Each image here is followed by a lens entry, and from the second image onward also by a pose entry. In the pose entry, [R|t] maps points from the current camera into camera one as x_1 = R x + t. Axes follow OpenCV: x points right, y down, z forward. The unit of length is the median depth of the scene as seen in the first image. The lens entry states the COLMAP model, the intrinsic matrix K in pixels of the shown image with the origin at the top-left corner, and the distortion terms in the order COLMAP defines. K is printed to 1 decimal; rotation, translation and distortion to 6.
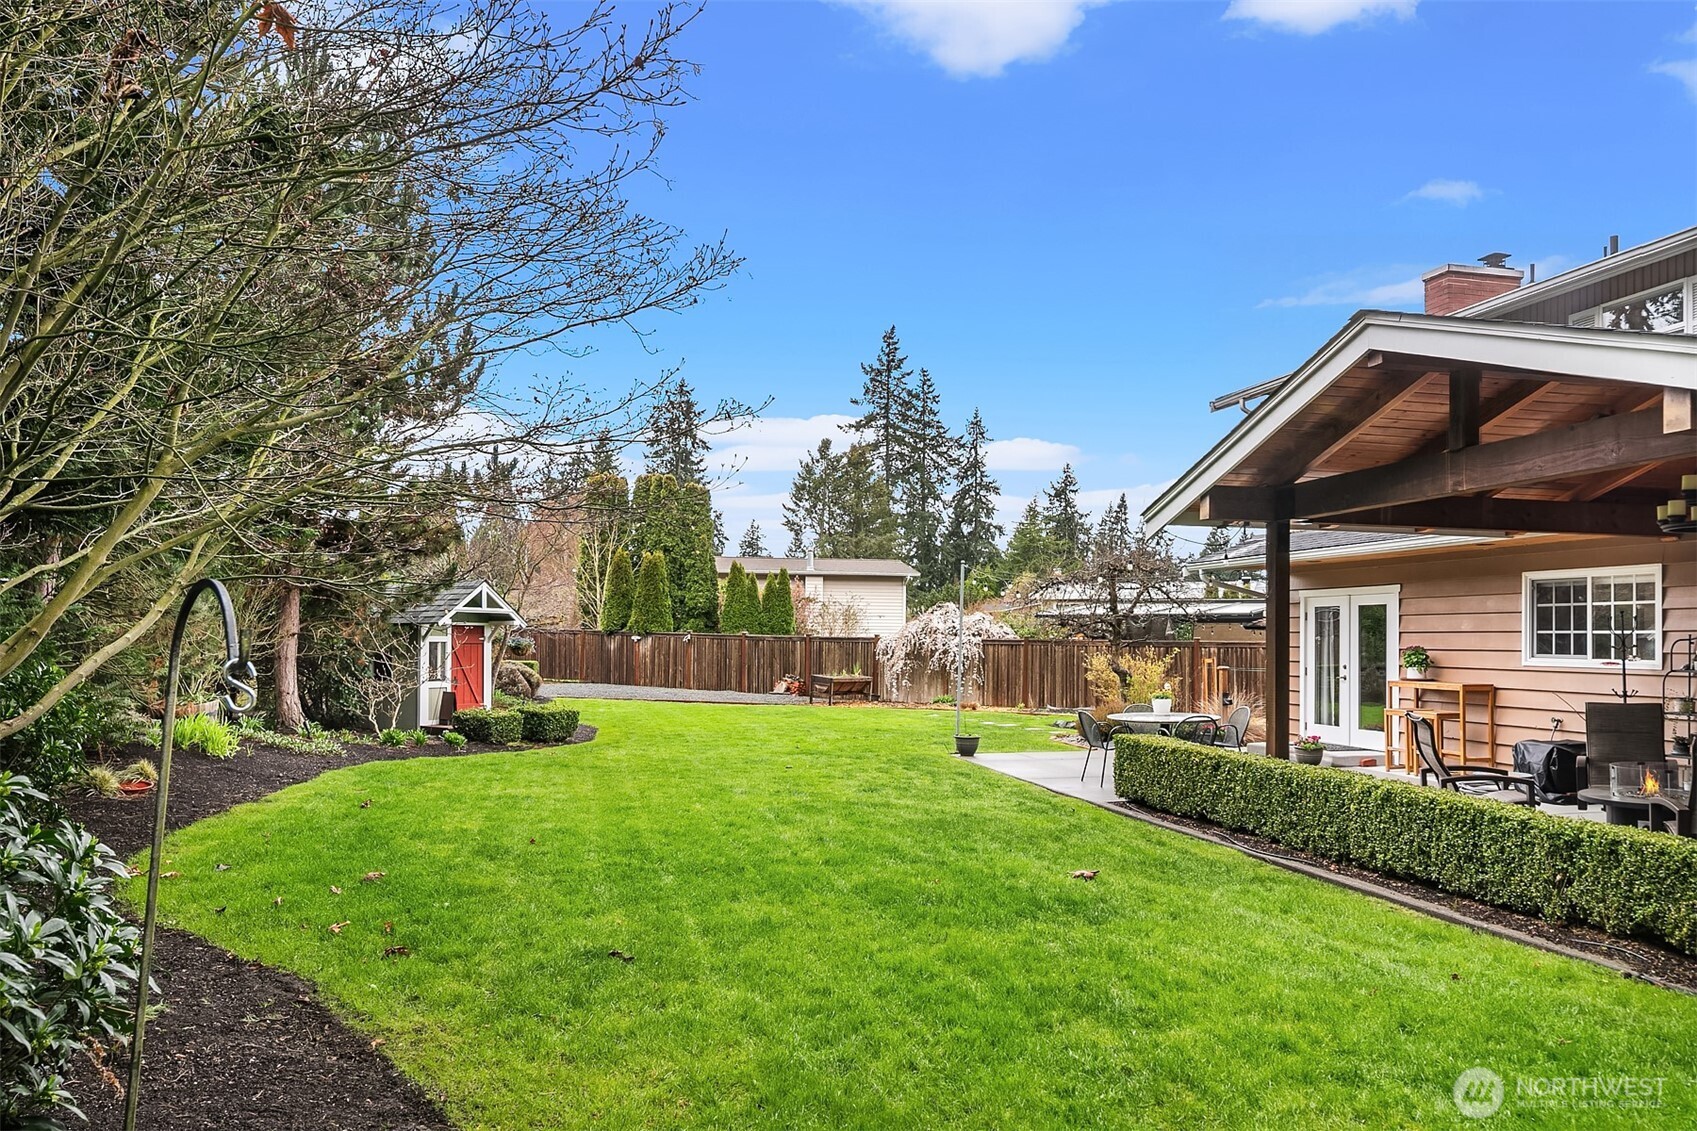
lens RADIAL K [[1162.2, 0, 830.4], [0, 1162.2, 505.5], [0, 0, 1]] dist [-0.003135, 0.002161]
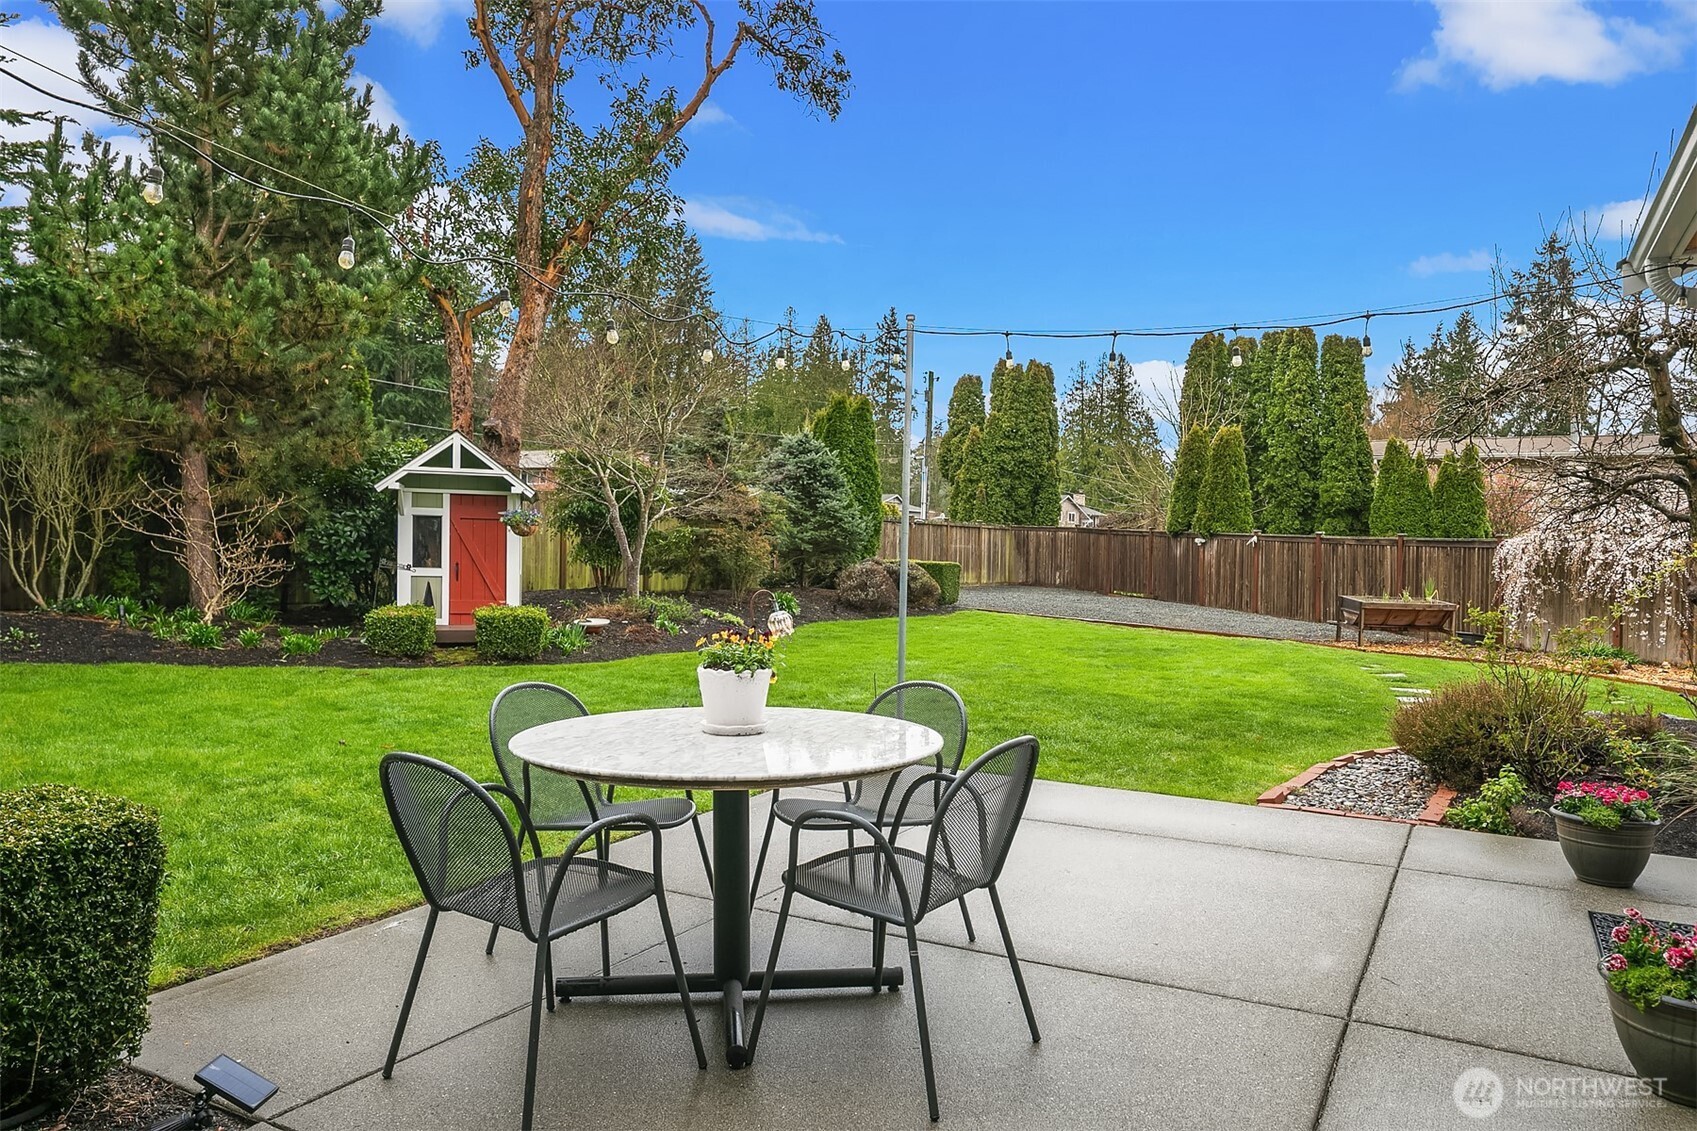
lens RADIAL K [[1162.2, 0, 830.4], [0, 1162.2, 505.5], [0, 0, 1]] dist [-0.003135, 0.002161]
pose [[0.738909, -0.009728, -0.673735, 0.137485], [0.057050, 0.997209, 0.048170, 0.035304], [0.671385, -0.074030, 0.737402, 0.245629]]
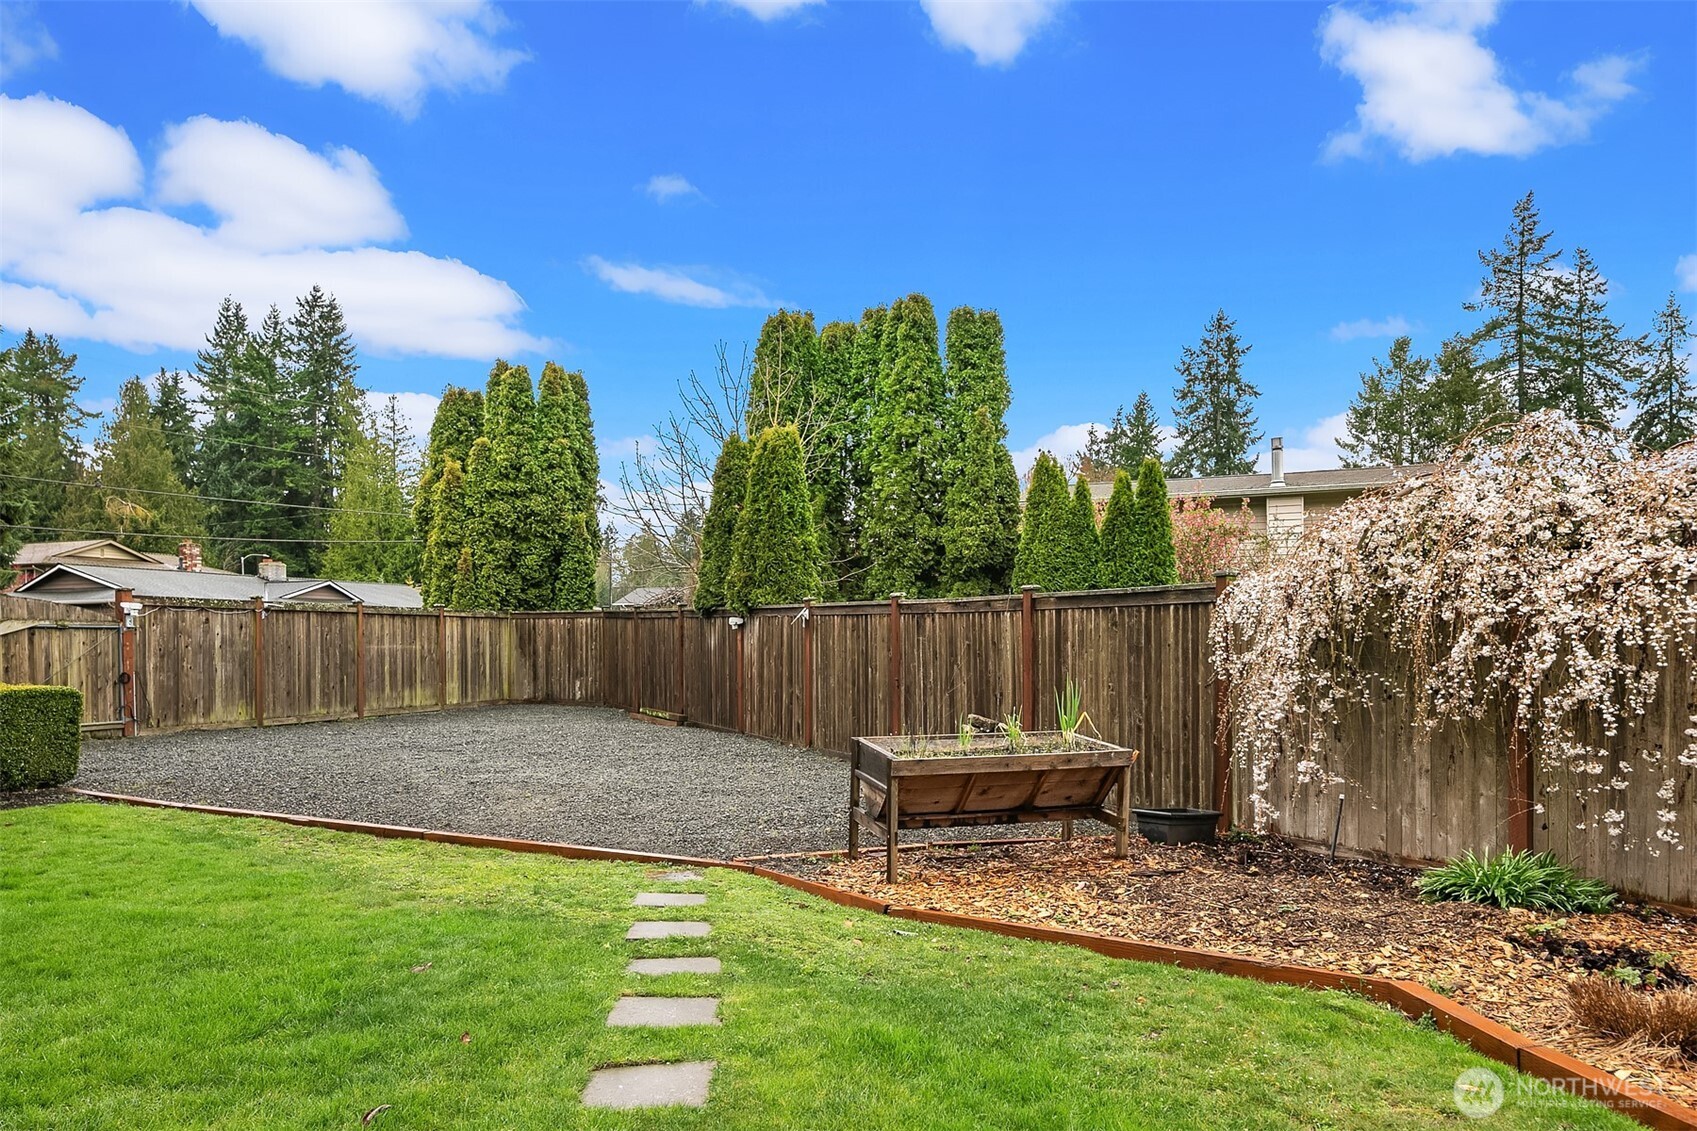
lens RADIAL K [[1163.5, 0, 839.8], [0, 1163.5, 652.8], [0, 0, 1]] dist [-0.001406, -0.005490]
pose [[0.878842, -0.015896, -0.476848, 0.064810], [0.074871, 0.991657, 0.104932, 0.070189], [0.471202, -0.127921, 0.872700, 0.539089]]
